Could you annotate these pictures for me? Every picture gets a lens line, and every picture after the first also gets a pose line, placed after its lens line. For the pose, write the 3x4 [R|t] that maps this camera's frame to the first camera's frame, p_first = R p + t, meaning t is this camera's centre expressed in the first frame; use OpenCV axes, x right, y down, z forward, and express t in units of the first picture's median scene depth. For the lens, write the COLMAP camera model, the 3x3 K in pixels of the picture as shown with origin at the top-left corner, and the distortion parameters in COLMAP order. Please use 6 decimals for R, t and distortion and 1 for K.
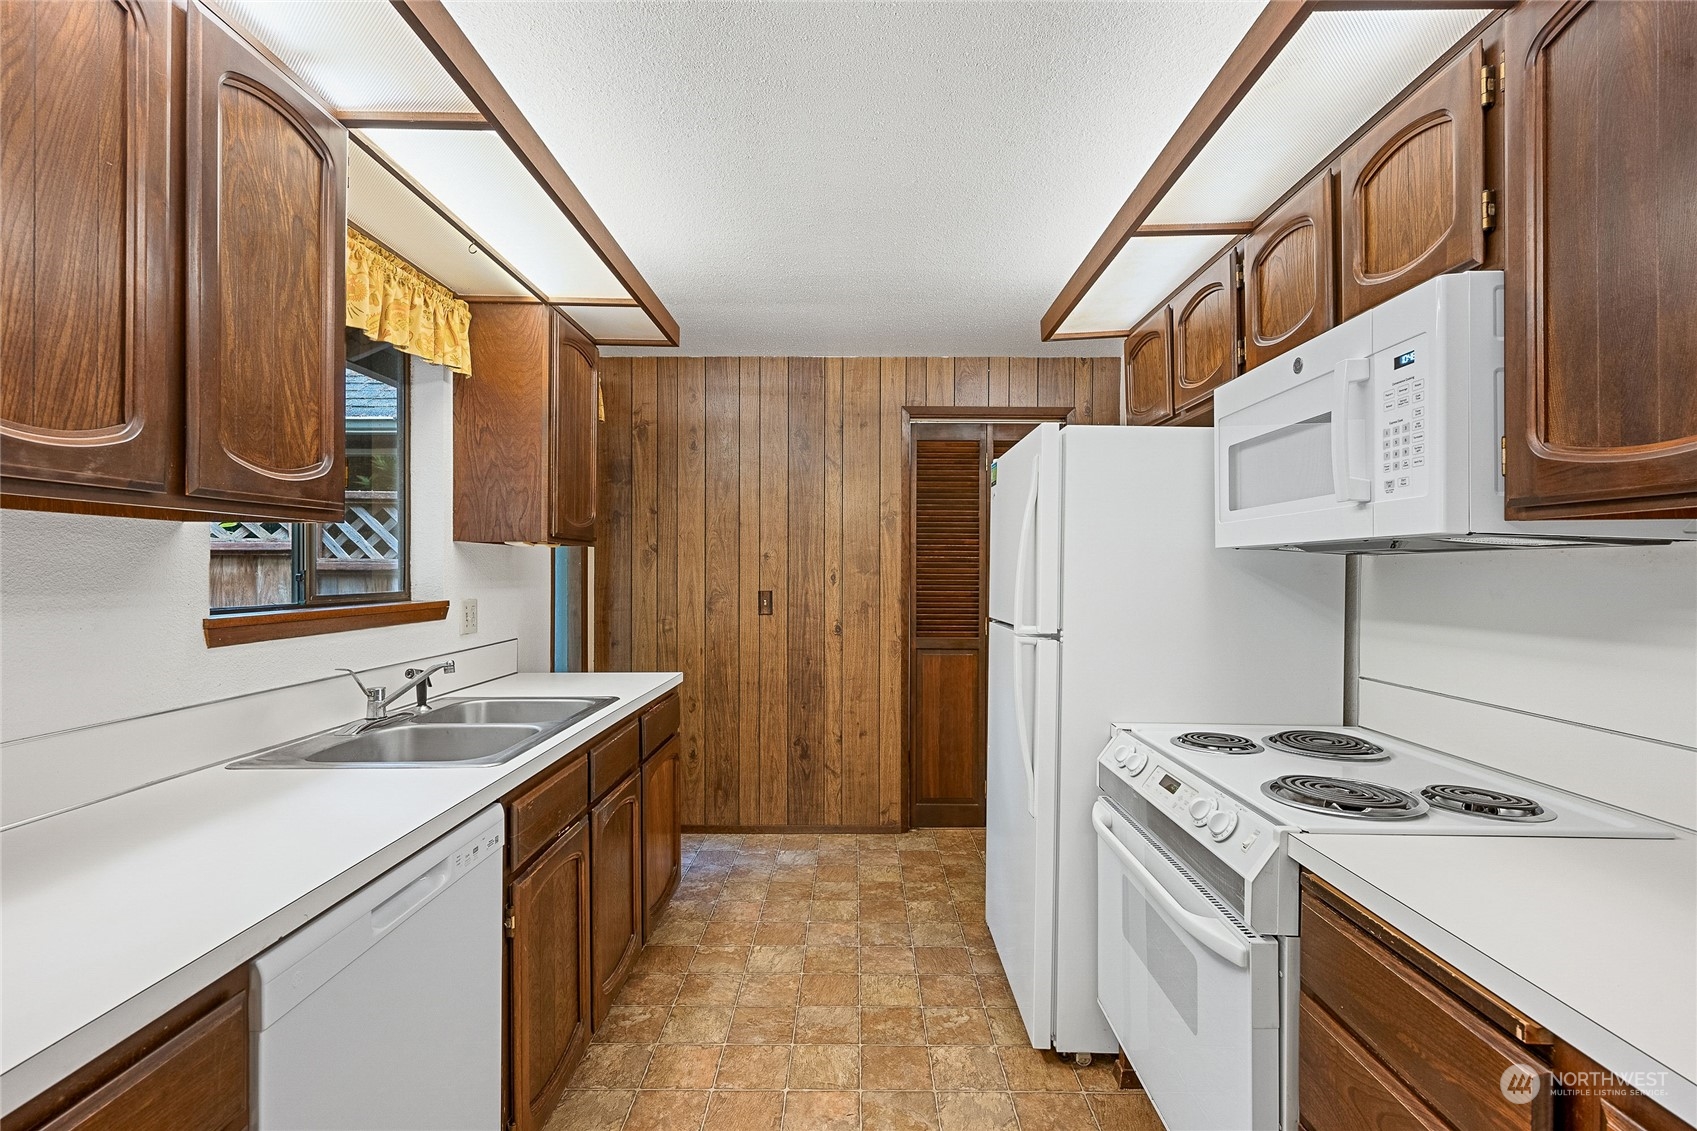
lens RADIAL K [[758.9, 0, 857.7], [0, 758.9, 572.2], [0, 0, 1]] dist [0.003056, 0.000060]
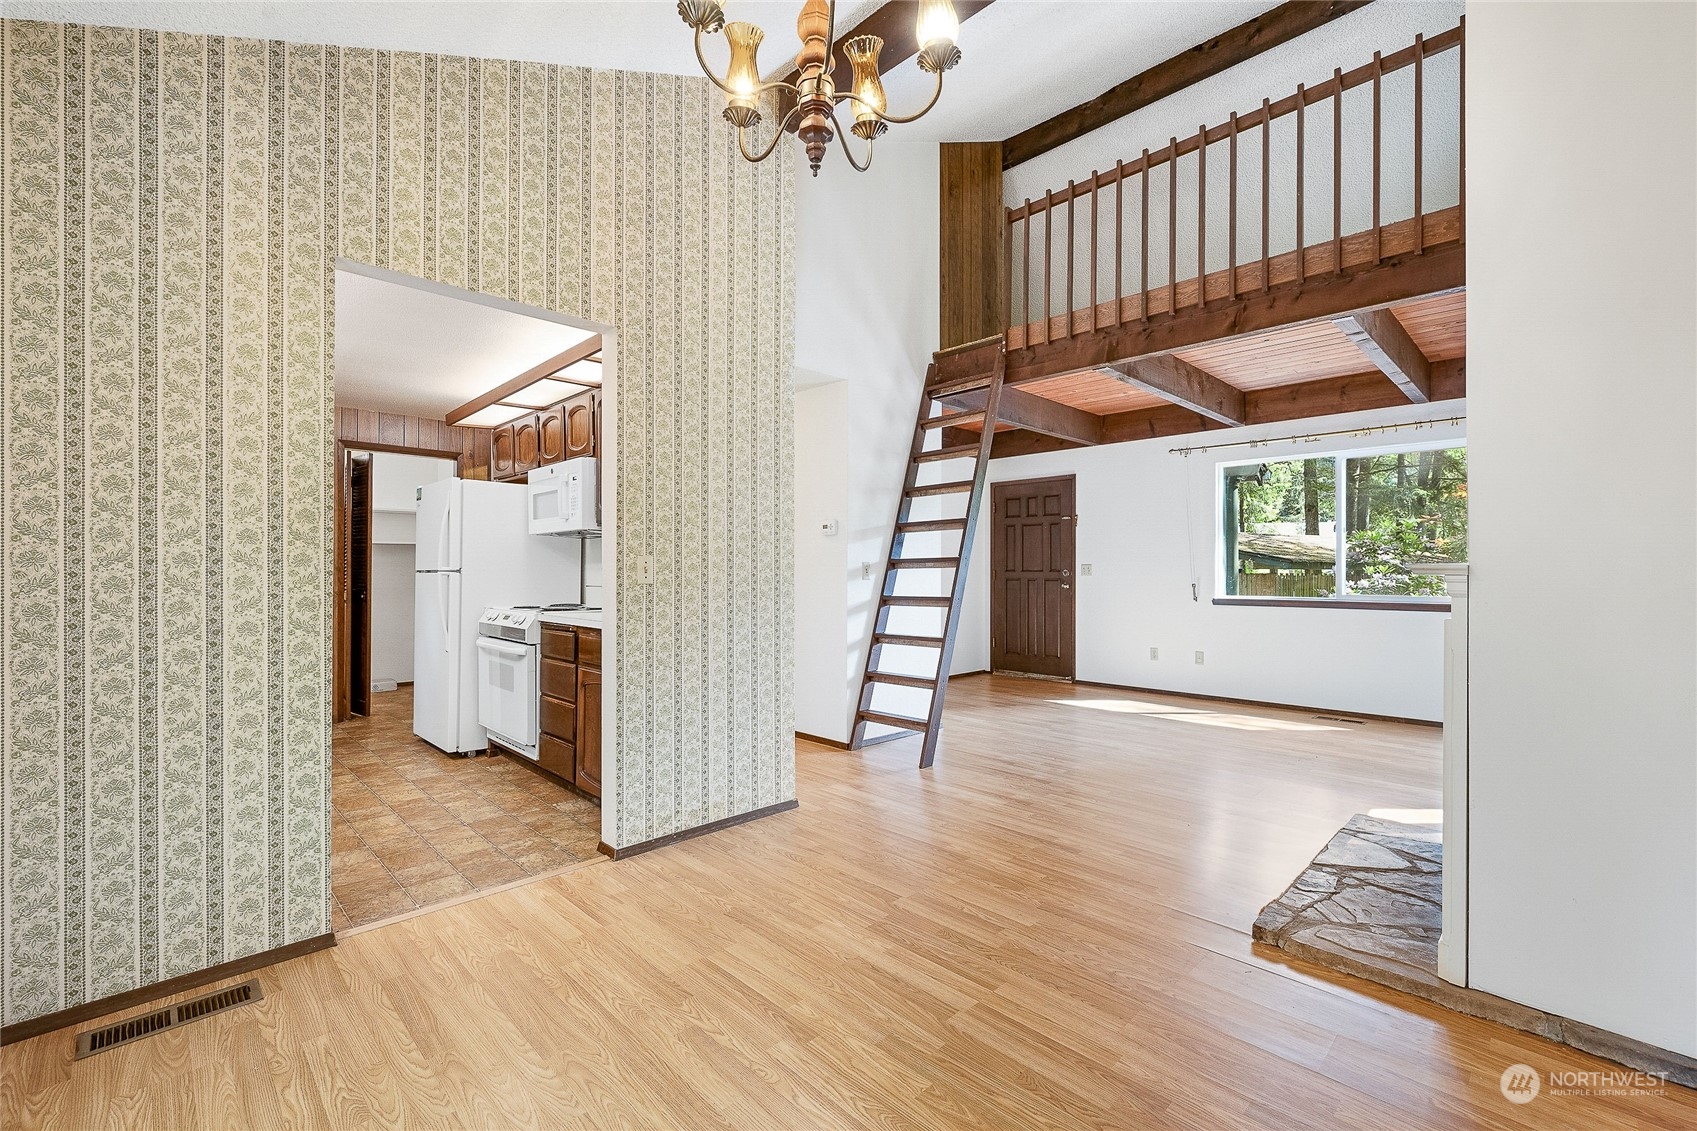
lens RADIAL K [[722.6, 0, 857.3], [0, 722.6, 572.9], [0, 0, 1]] dist [0.001508, -0.000482]
pose [[0.704830, -0.003298, 0.709369, -0.519988], [0.003110, 0.999994, 0.001559, 0.108180], [-0.709370, 0.001107, 0.704836, -1.649619]]
